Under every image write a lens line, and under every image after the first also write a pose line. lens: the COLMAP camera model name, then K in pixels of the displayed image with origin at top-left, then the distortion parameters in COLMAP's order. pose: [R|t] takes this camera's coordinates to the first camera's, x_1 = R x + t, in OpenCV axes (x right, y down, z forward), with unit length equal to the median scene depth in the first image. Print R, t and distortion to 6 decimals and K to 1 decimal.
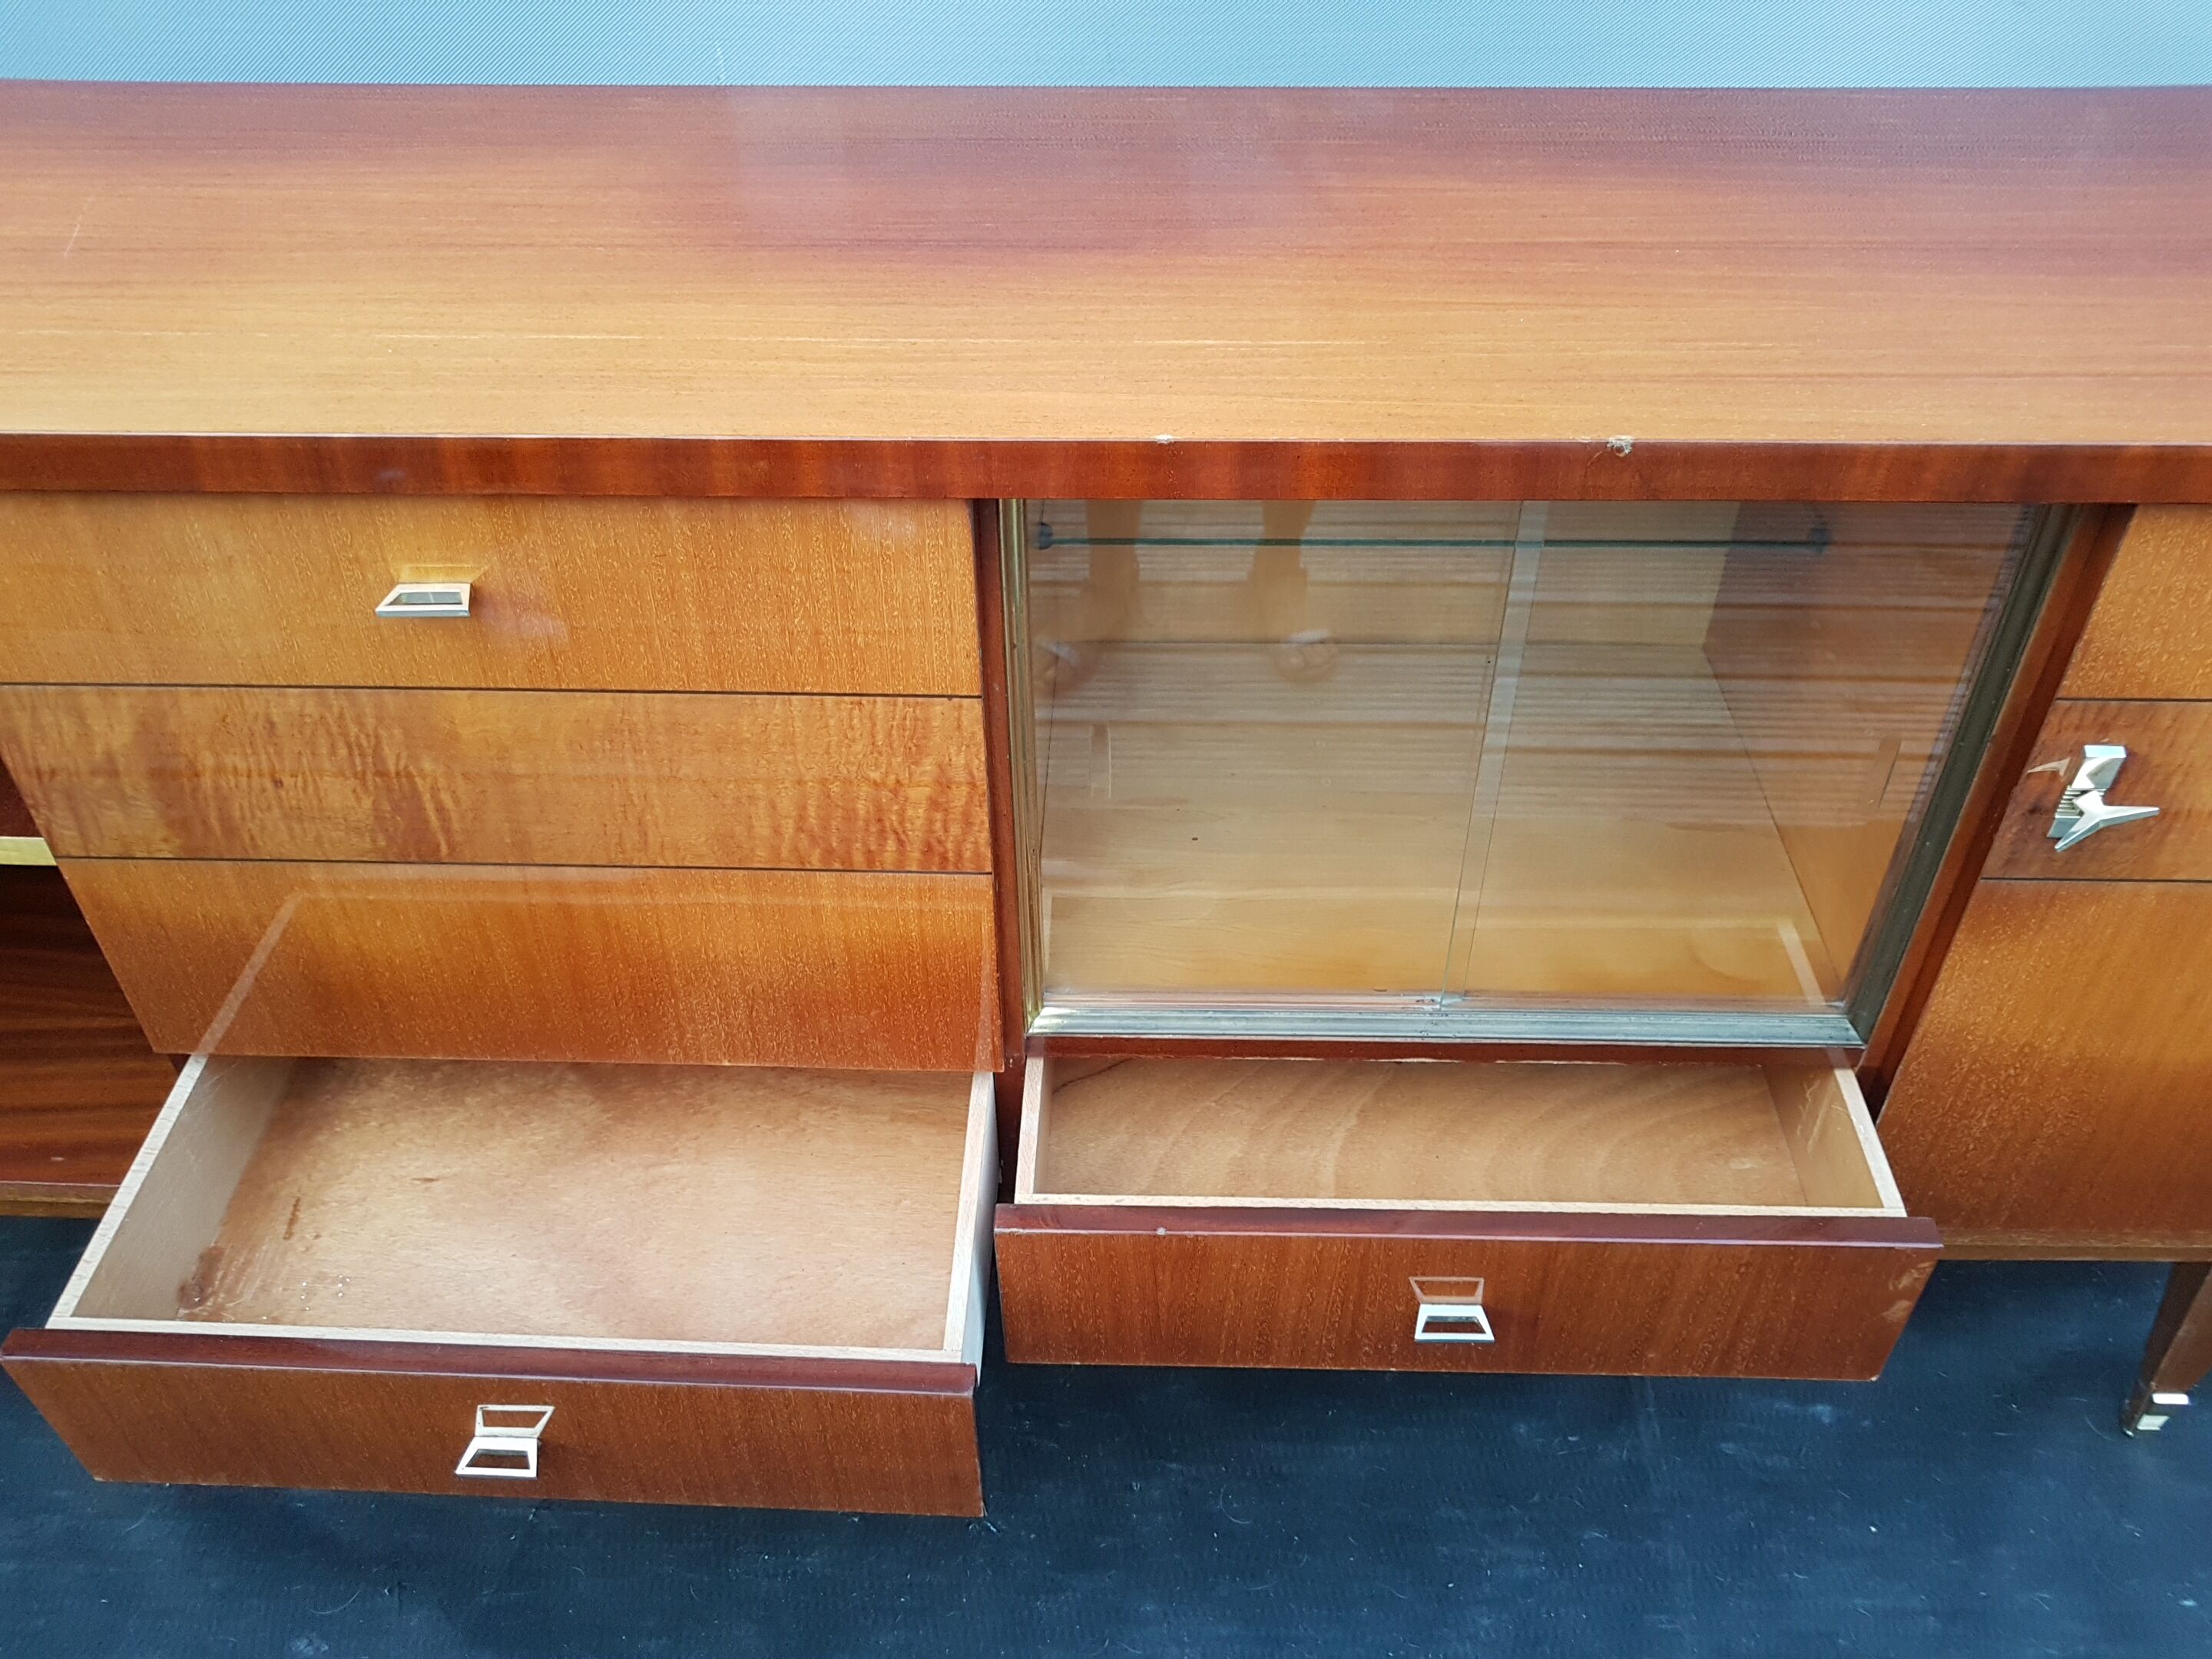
lens RADIAL K [[1780.9, 0, 1106.0], [0, 1780.9, 829.5], [0, 0, 1]] dist [-0.016167, 0.012876]
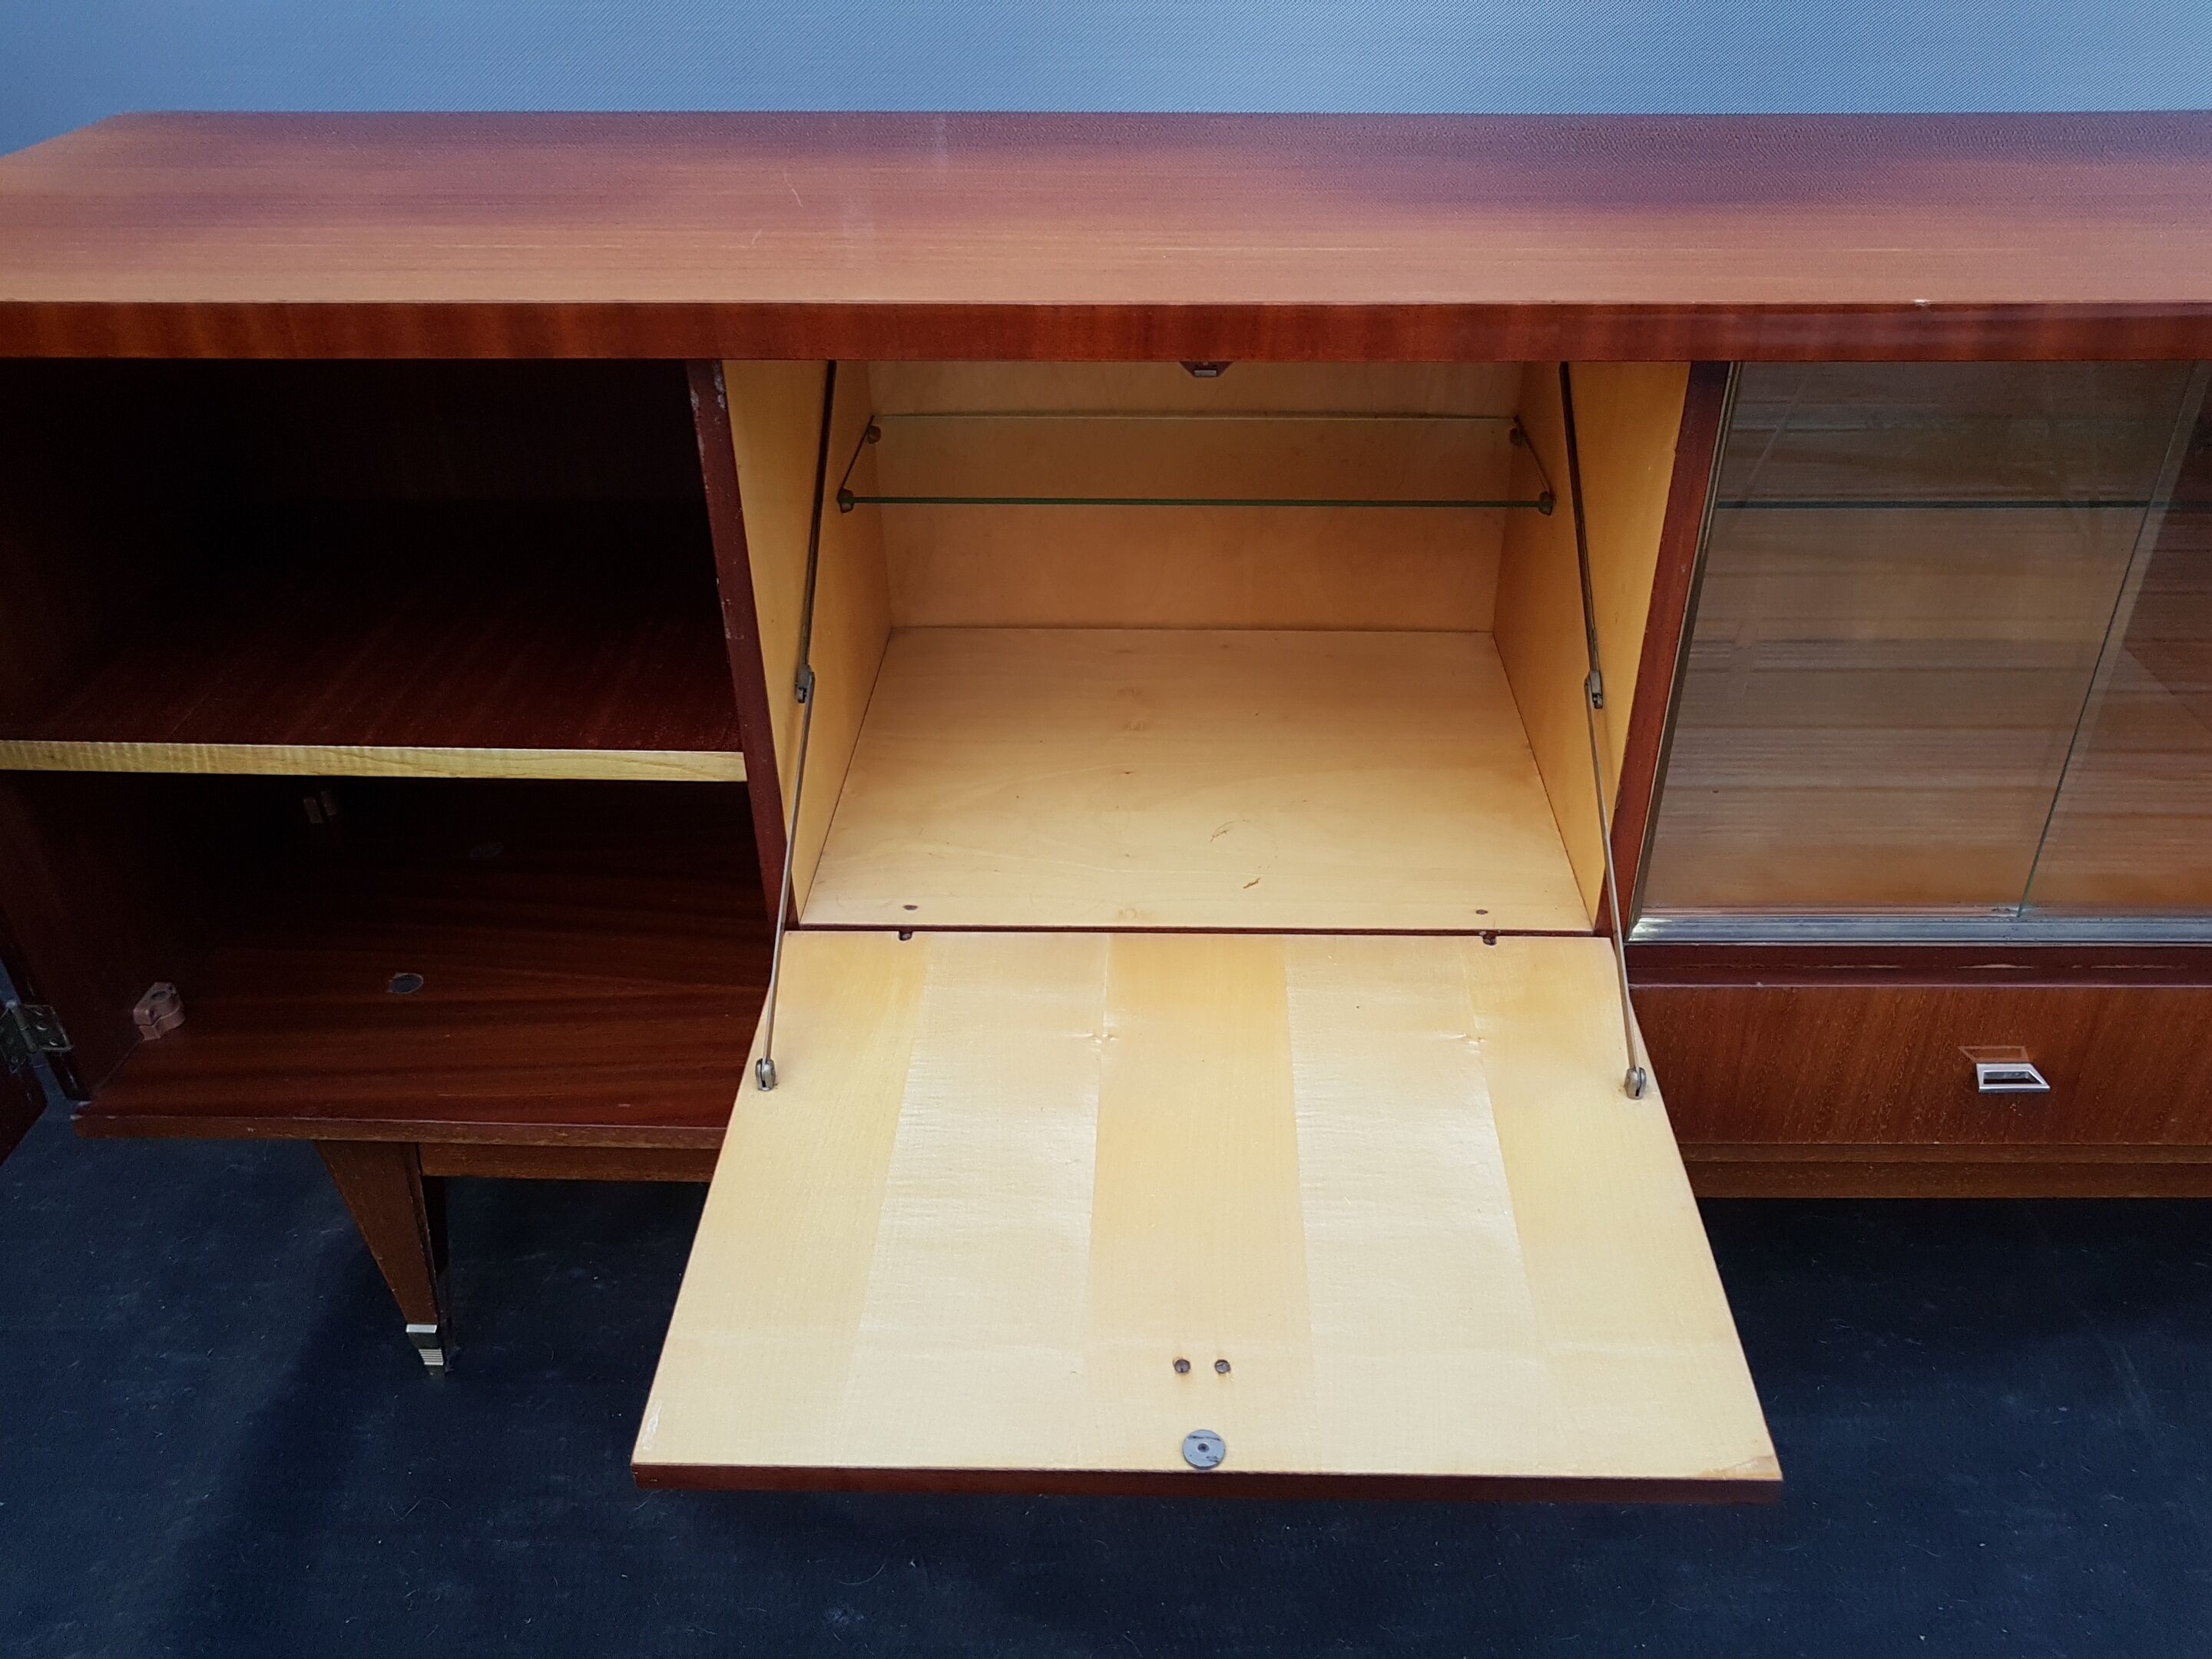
lens RADIAL K [[1780.9, 0, 1106.0], [0, 1780.9, 829.5], [0, 0, 1]] dist [-0.016167, 0.012876]
pose [[0.999919, -0.004660, 0.011814, -0.311412], [0.006243, 0.990450, -0.137729, 0.163941], [-0.011060, 0.137792, 0.990399, -0.036920]]
